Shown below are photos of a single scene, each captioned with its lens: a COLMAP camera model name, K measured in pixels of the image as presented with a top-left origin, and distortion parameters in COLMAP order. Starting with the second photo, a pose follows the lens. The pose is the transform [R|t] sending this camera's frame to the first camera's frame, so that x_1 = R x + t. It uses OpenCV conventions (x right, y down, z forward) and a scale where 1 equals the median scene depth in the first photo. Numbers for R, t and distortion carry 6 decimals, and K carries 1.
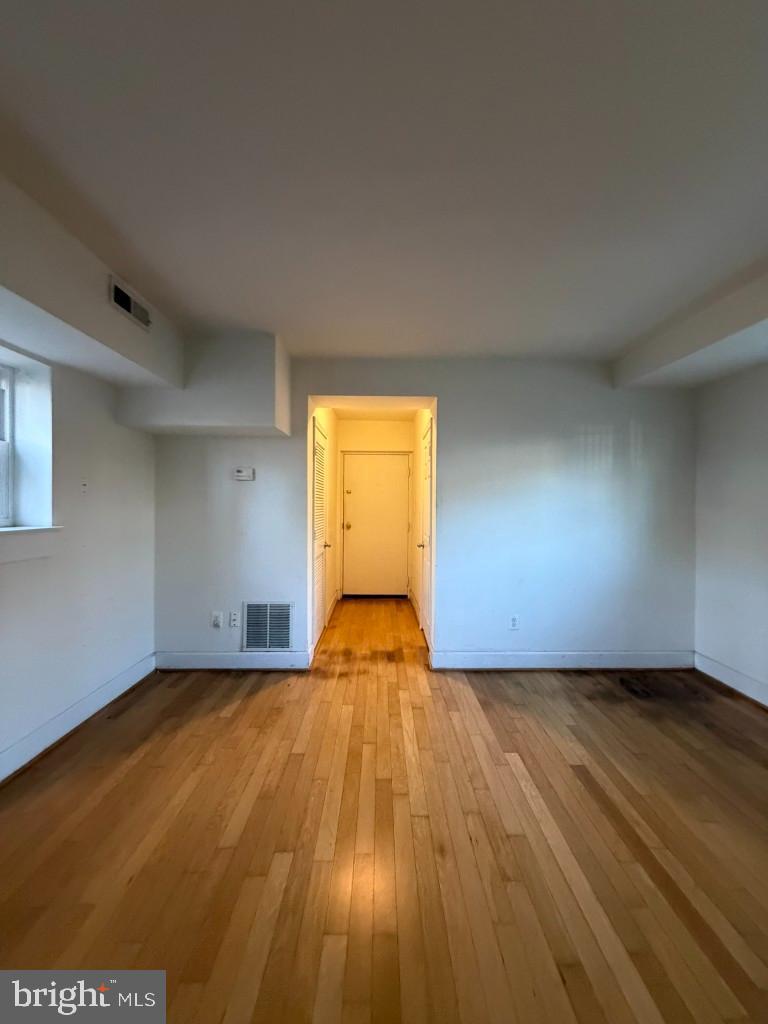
lens RADIAL K [[408.8, 0, 384.4], [0, 408.8, 509.1], [0, 0, 1]] dist [0.000178, 0.000080]
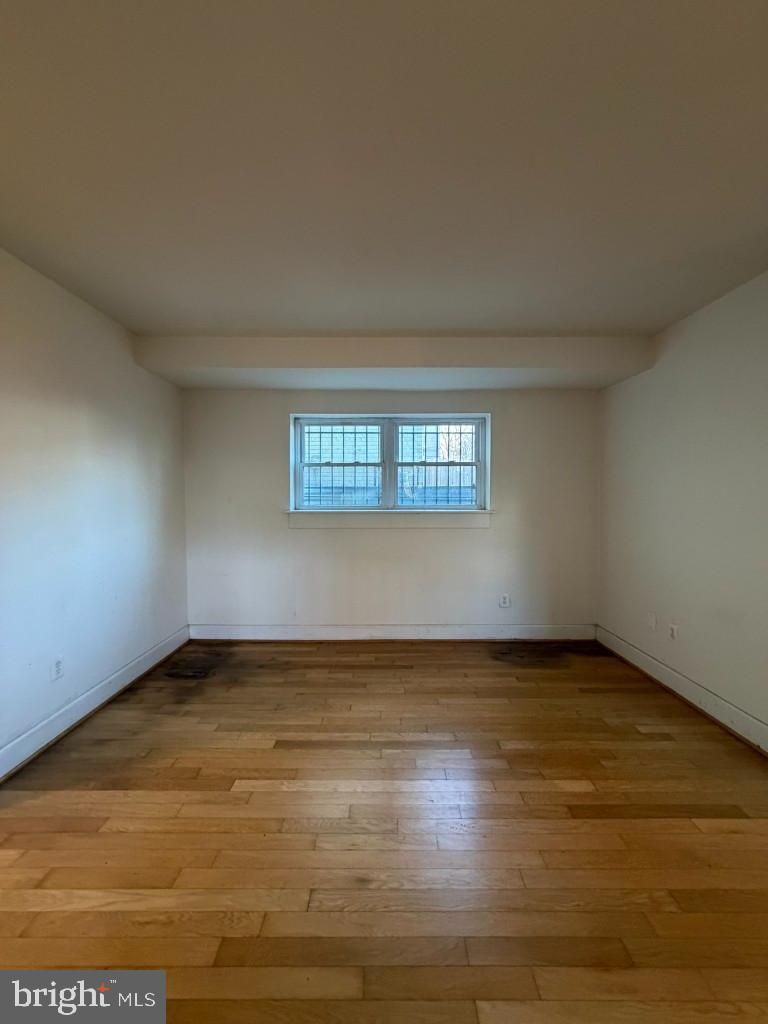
lens RADIAL K [[406.8, 0, 382.7], [0, 406.8, 512.9], [0, 0, 1]] dist [-0.000611, -0.000220]
pose [[0.017295, -0.046142, 0.998785, -0.408055], [0.013503, 0.998854, 0.045911, -0.005079], [-0.999759, 0.012692, 0.017898, 0.535449]]
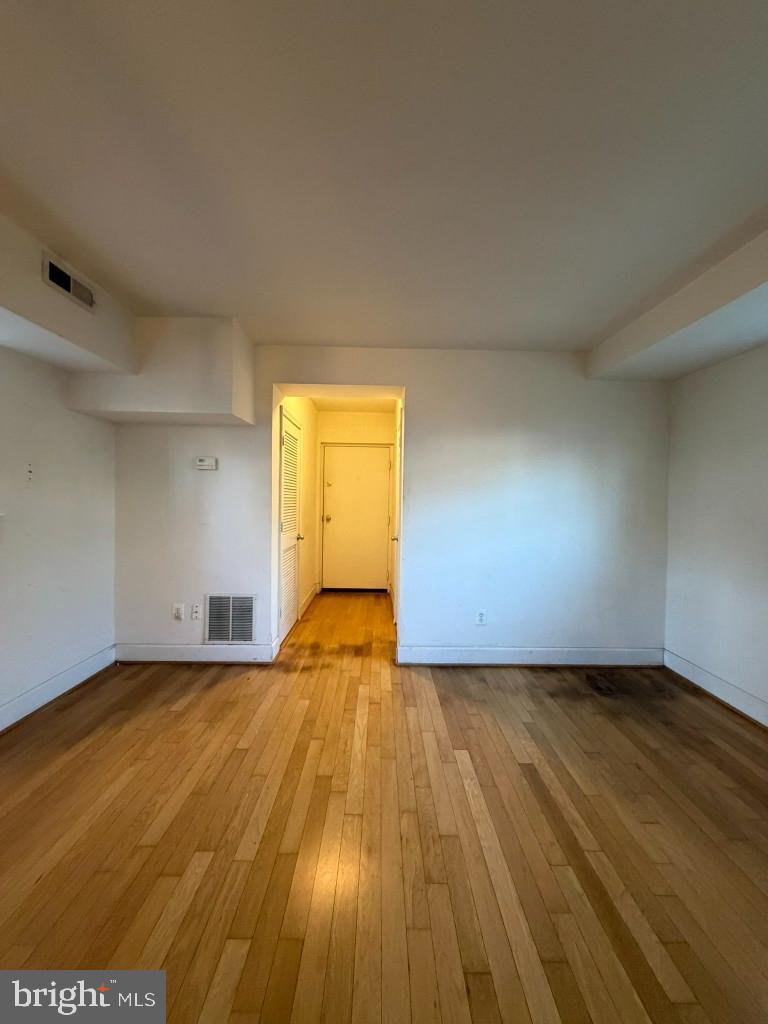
lens RADIAL K [[408.8, 0, 384.4], [0, 408.8, 509.1], [0, 0, 1]] dist [0.000178, 0.000080]
pose [[0.999946, 0.010223, 0.001731, 0.096333], [-0.010244, 0.999868, 0.012640, 0.008277], [-0.001602, -0.012657, 0.999919, 0.025183]]
